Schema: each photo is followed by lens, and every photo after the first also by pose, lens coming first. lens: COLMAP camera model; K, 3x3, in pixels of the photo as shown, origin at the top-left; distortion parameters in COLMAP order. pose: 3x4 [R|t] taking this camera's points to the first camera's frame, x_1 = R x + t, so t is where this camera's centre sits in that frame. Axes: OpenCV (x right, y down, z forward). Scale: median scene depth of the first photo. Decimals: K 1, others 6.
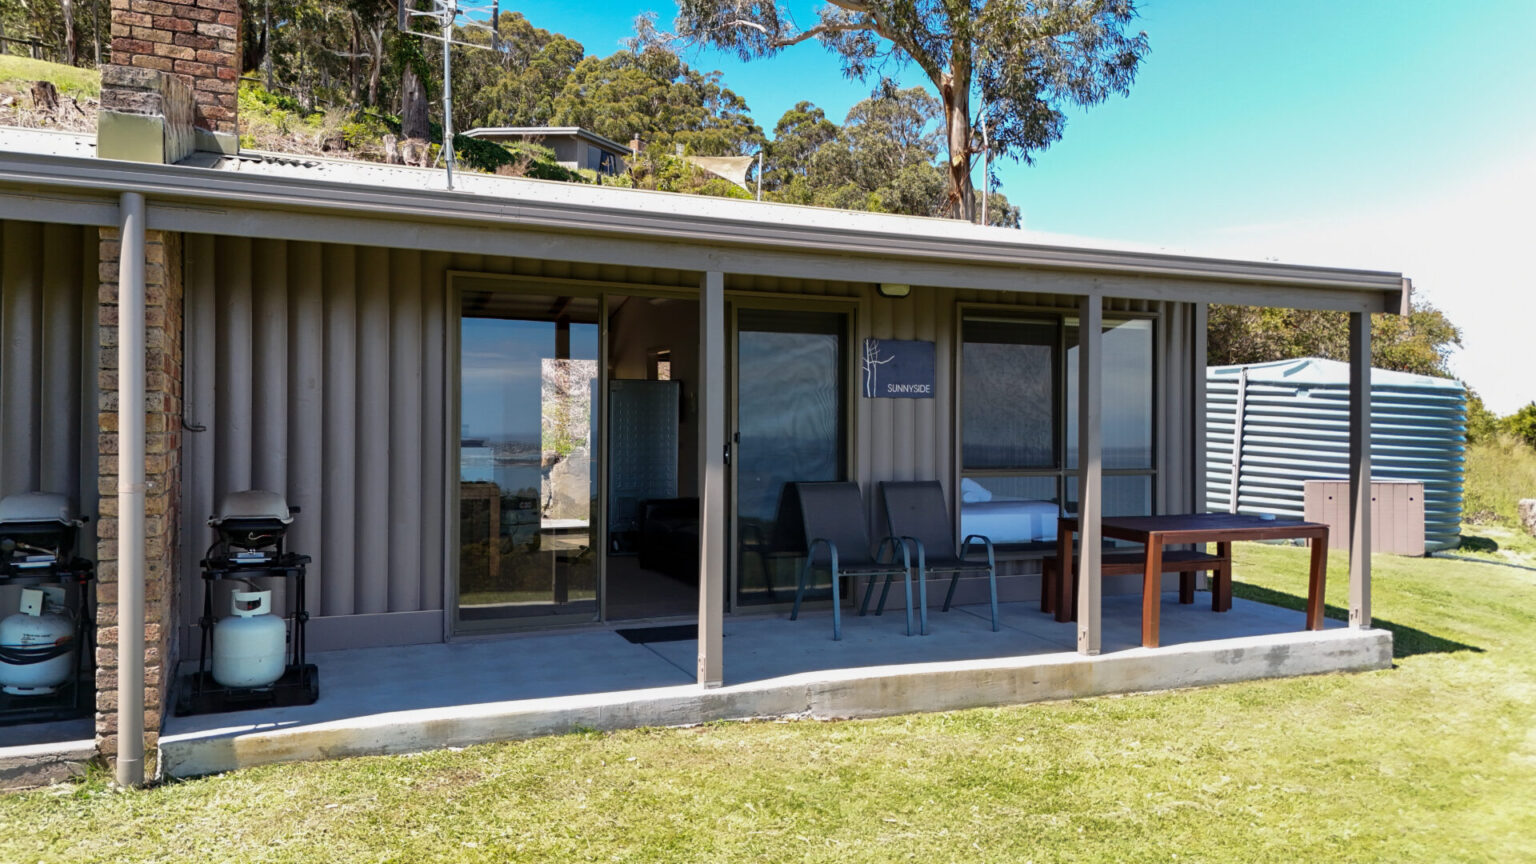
lens RADIAL K [[1123.1, 0, 775.1], [0, 1123.1, 428.0], [0, 0, 1]] dist [0.086276, -0.086632]
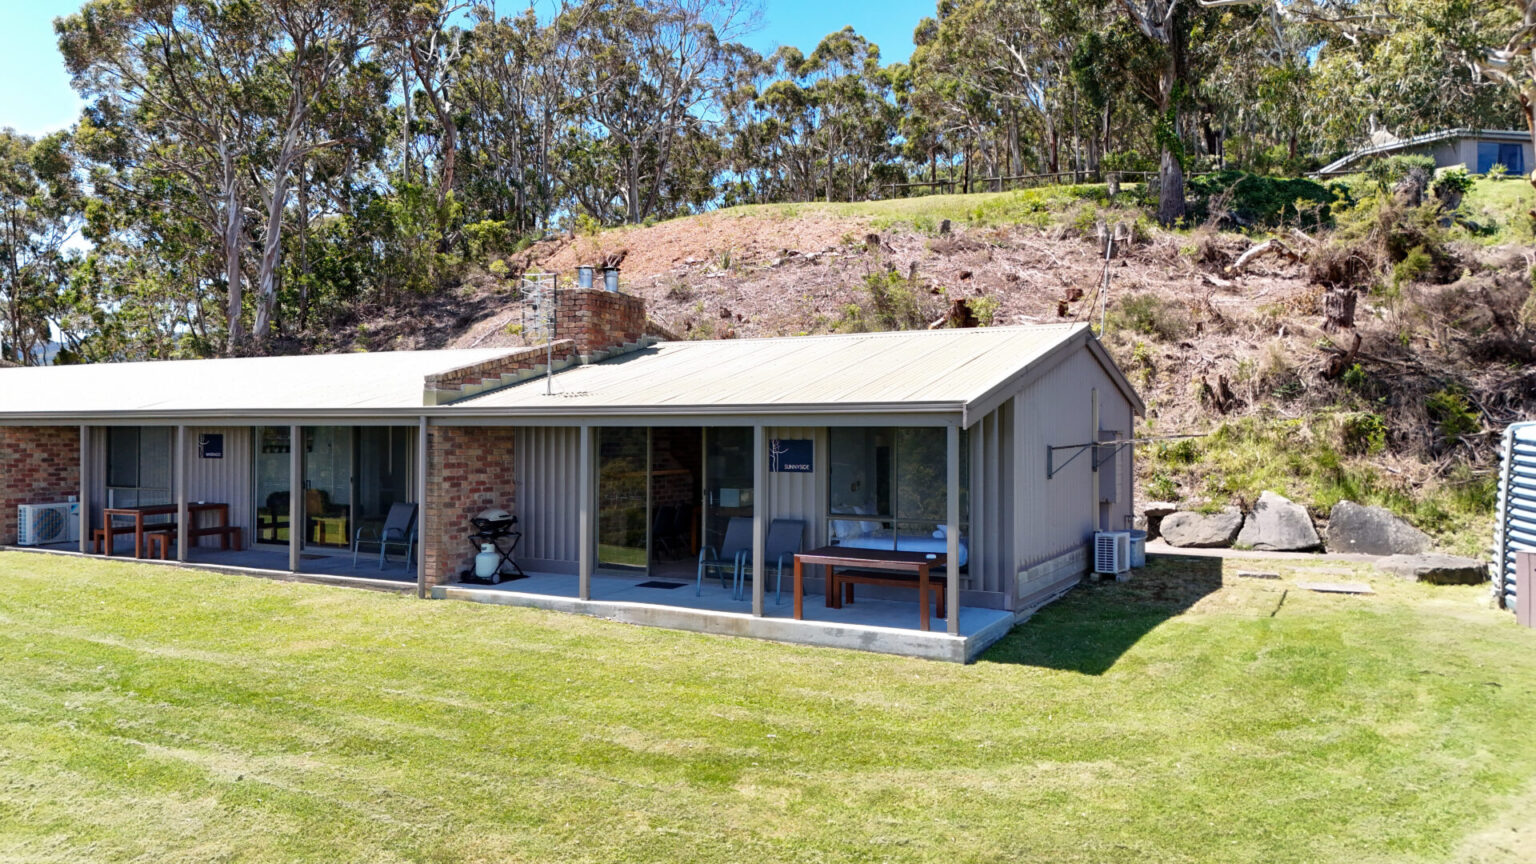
lens RADIAL K [[1123.1, 0, 775.1], [0, 1123.1, 428.0], [0, 0, 1]] dist [0.086276, -0.086632]
pose [[0.601923, -0.006614, -0.798526, 0.130044], [0.001832, 0.999975, -0.006901, -0.007368], [0.798552, 0.002691, 0.601920, -0.007554]]
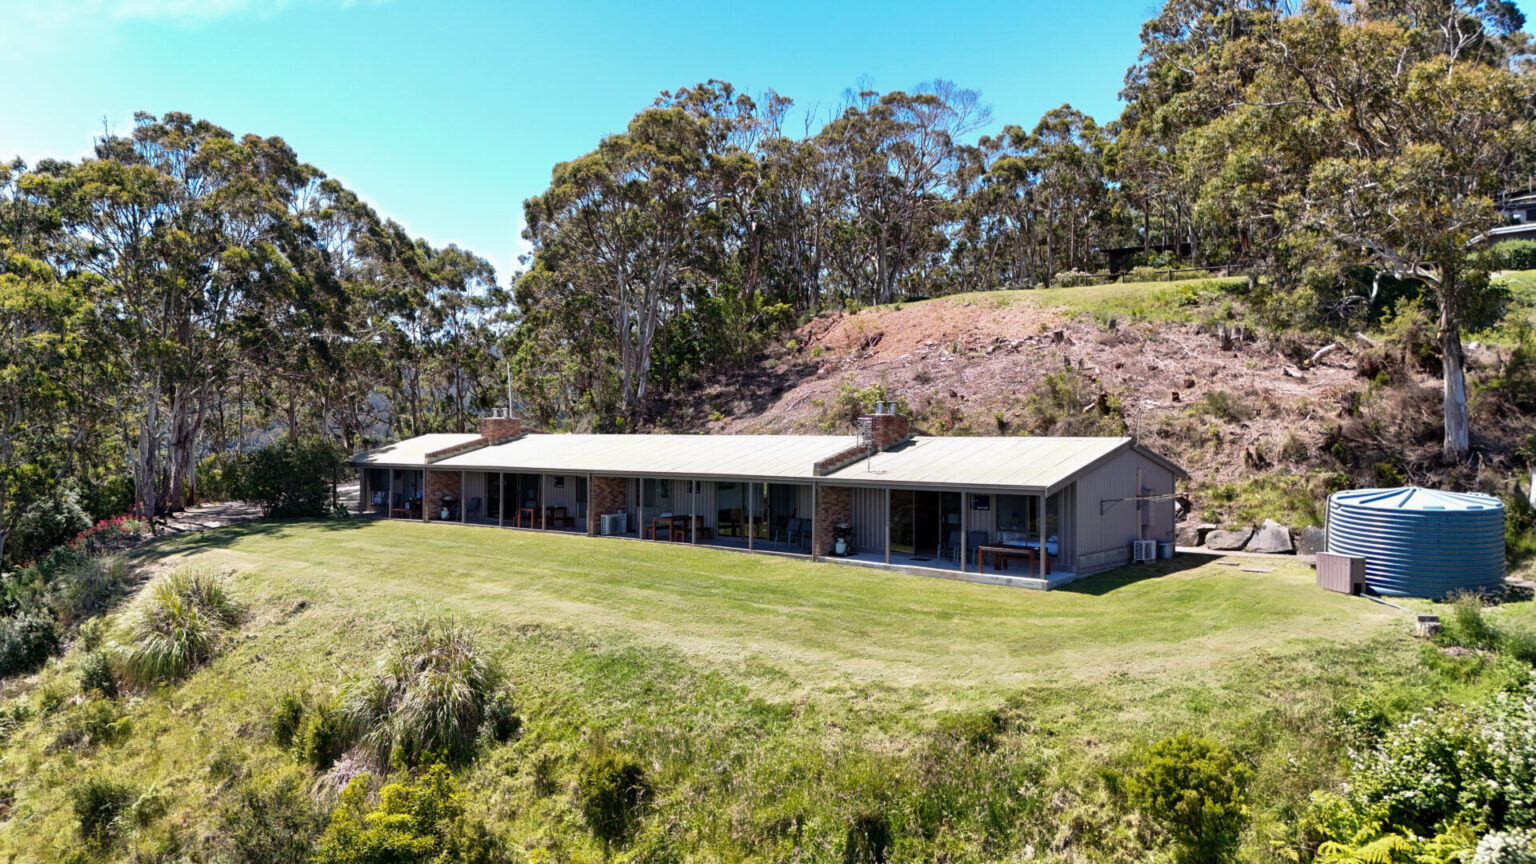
lens RADIAL K [[1109.4, 0, 762.5], [0, 1109.4, 460.9], [0, 0, 1]] dist [0.077999, -0.122406]
pose [[0.415149, 0.018977, -0.909556, 0.287454], [-0.000495, 0.999787, 0.020634, -0.024131], [0.909753, -0.008115, 0.415070, -0.113009]]
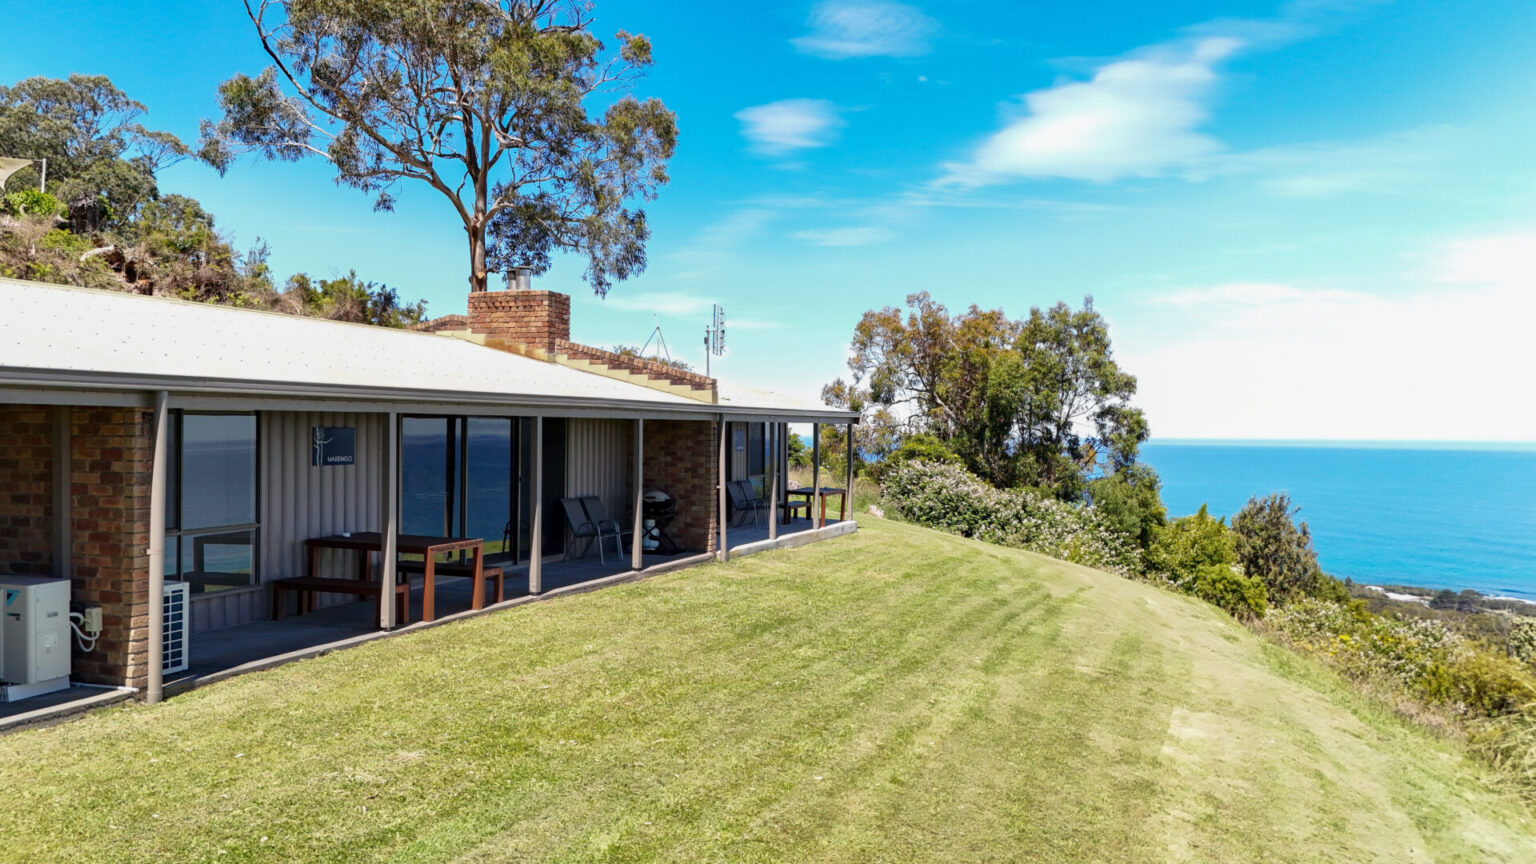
lens RADIAL K [[1123.1, 0, 775.1], [0, 1123.1, 428.0], [0, 0, 1]] dist [0.086276, -0.086632]
pose [[0.711734, 0.000462, 0.702449, -0.160753], [-0.003090, 0.999992, 0.002473, -0.008270], [-0.702442, -0.003931, 0.711730, -0.096089]]
